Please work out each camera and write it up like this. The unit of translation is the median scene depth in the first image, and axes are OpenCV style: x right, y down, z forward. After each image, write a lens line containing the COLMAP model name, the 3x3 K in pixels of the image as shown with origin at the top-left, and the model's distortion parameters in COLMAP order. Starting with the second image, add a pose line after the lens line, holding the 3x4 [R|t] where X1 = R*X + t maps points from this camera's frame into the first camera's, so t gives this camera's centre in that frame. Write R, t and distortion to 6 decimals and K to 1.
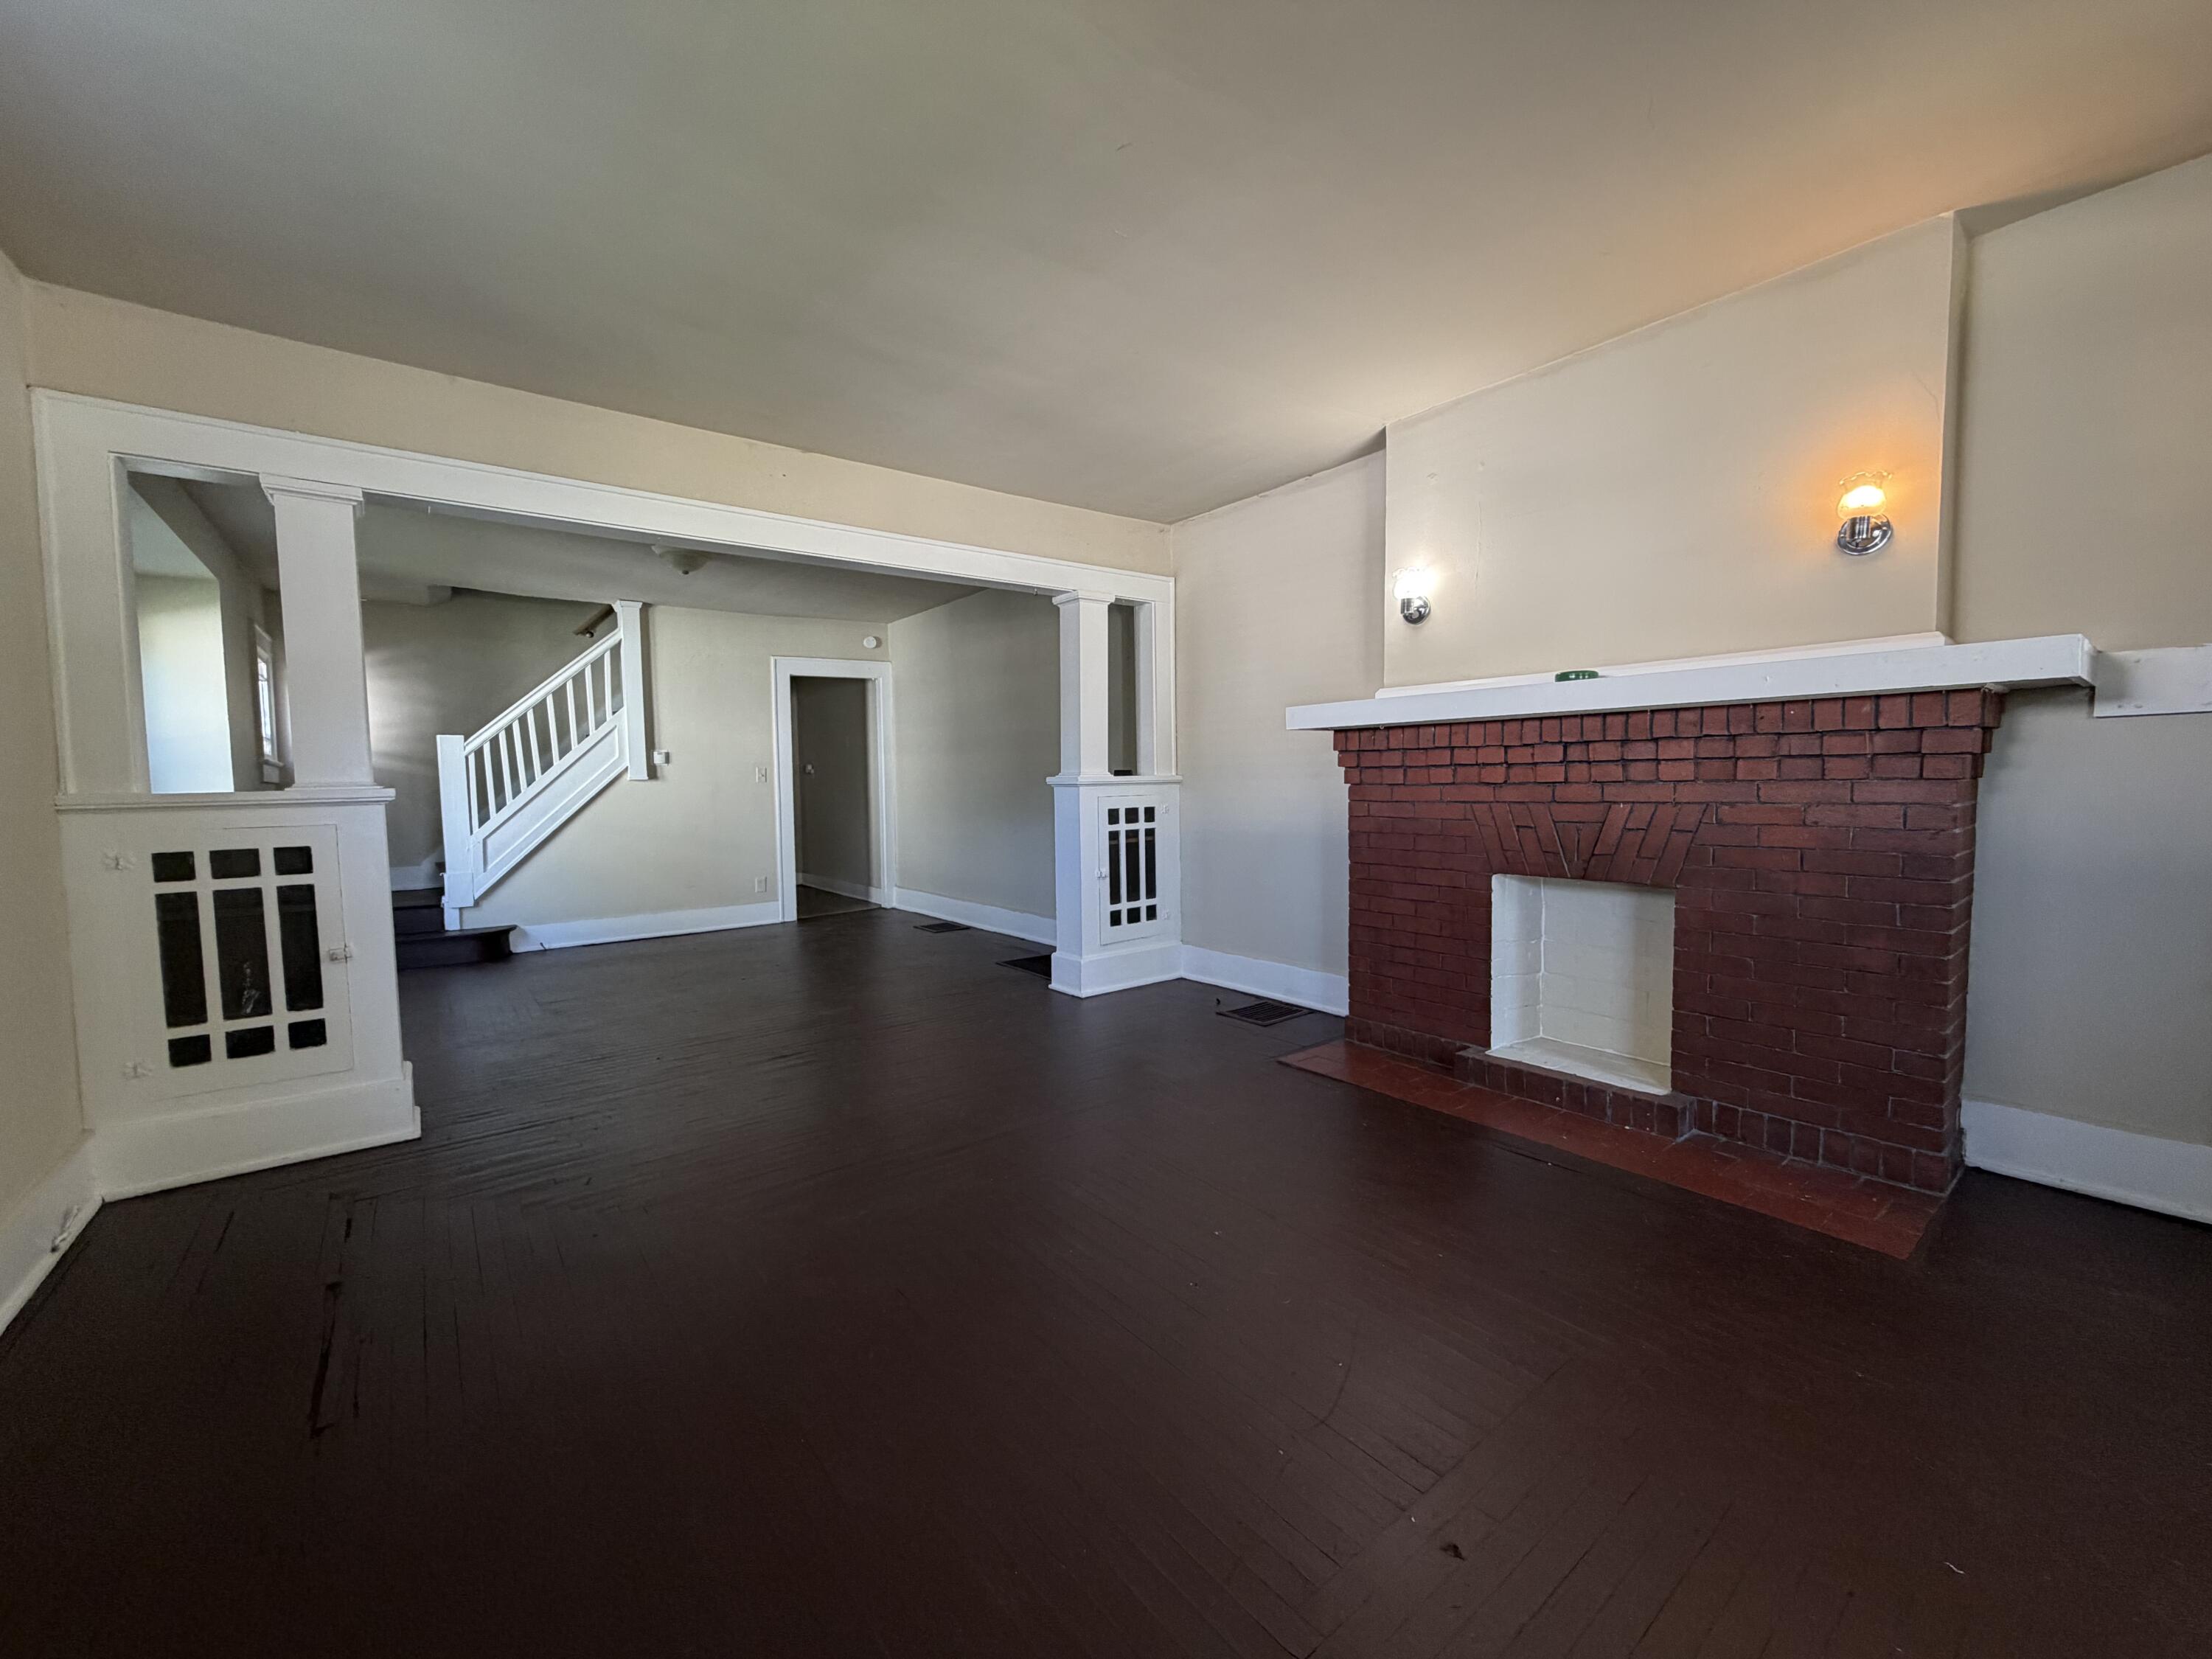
lens RADIAL K [[888.4, 0, 1104.8], [0, 888.4, 833.2], [0, 0, 1]] dist [0.002885, 0.000507]
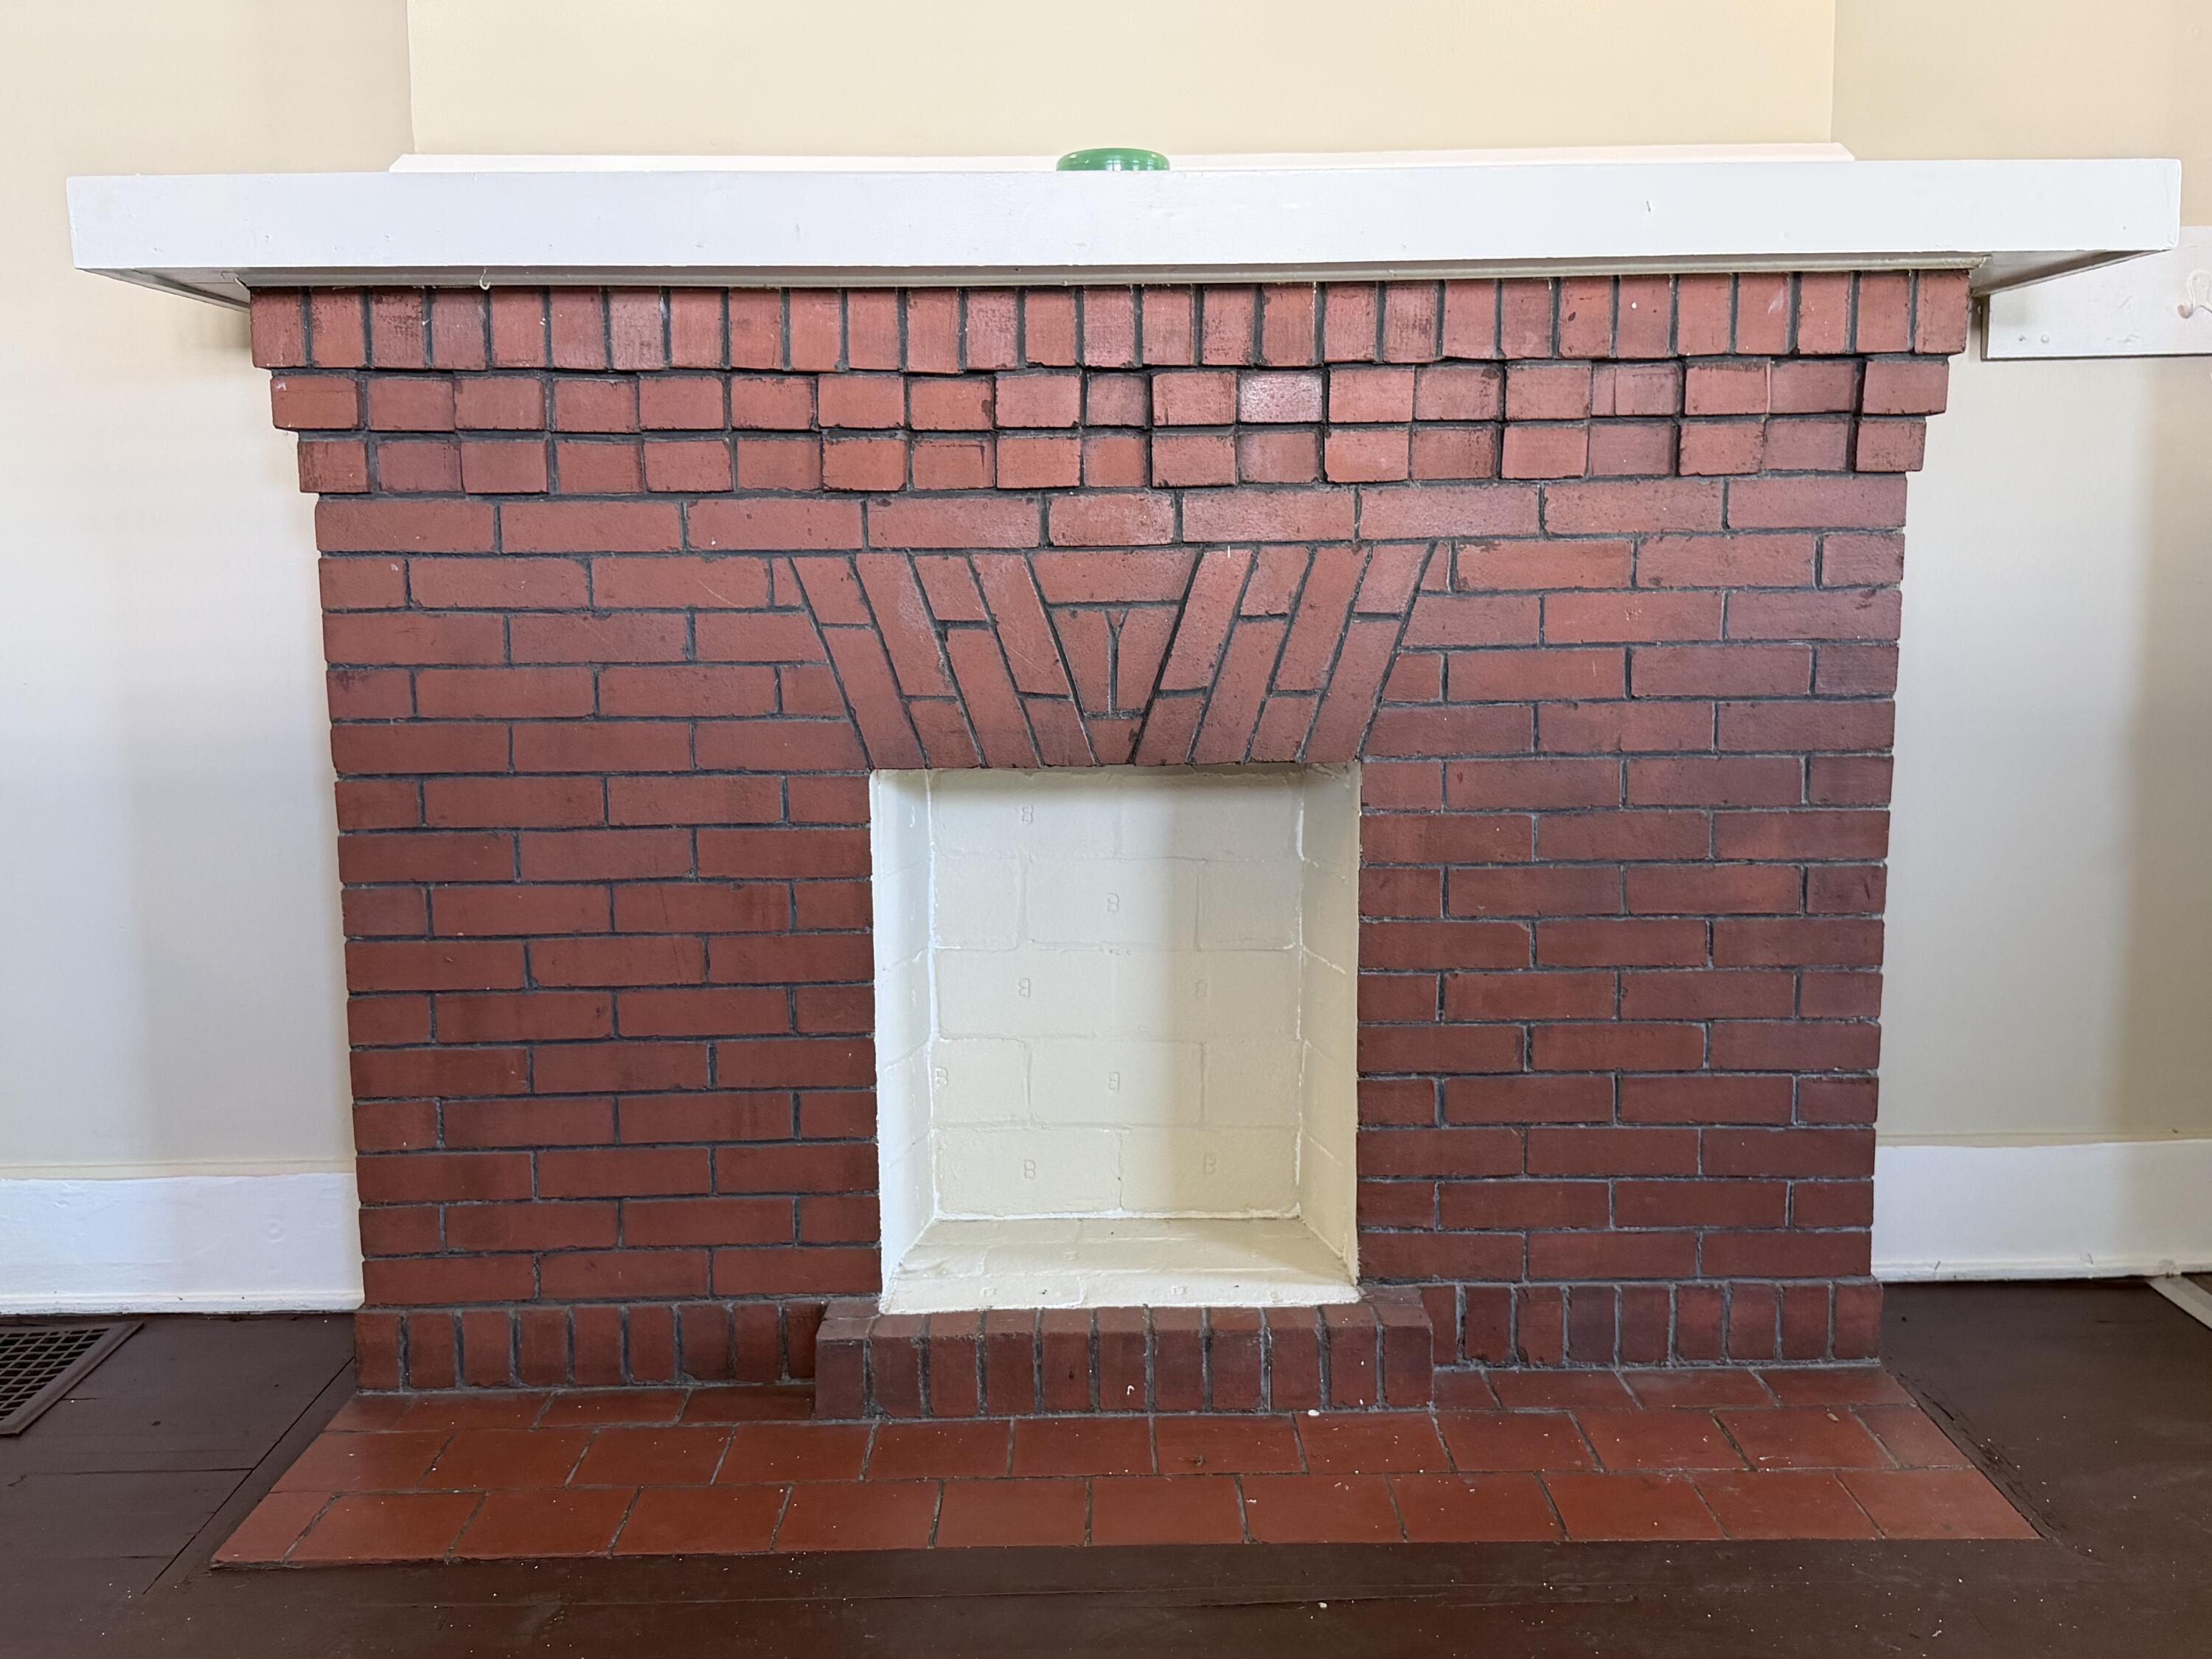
lens RADIAL K [[2134.1, 0, 1104.8], [0, 2134.1, 837.1], [0, 0, 1]] dist [0.108626, 0.000000]
pose [[0.608033, -0.103690, 0.787111, -0.146187], [0.050736, 0.994483, 0.091816, 0.001894], [-0.792289, -0.015893, 0.609939, 0.490564]]
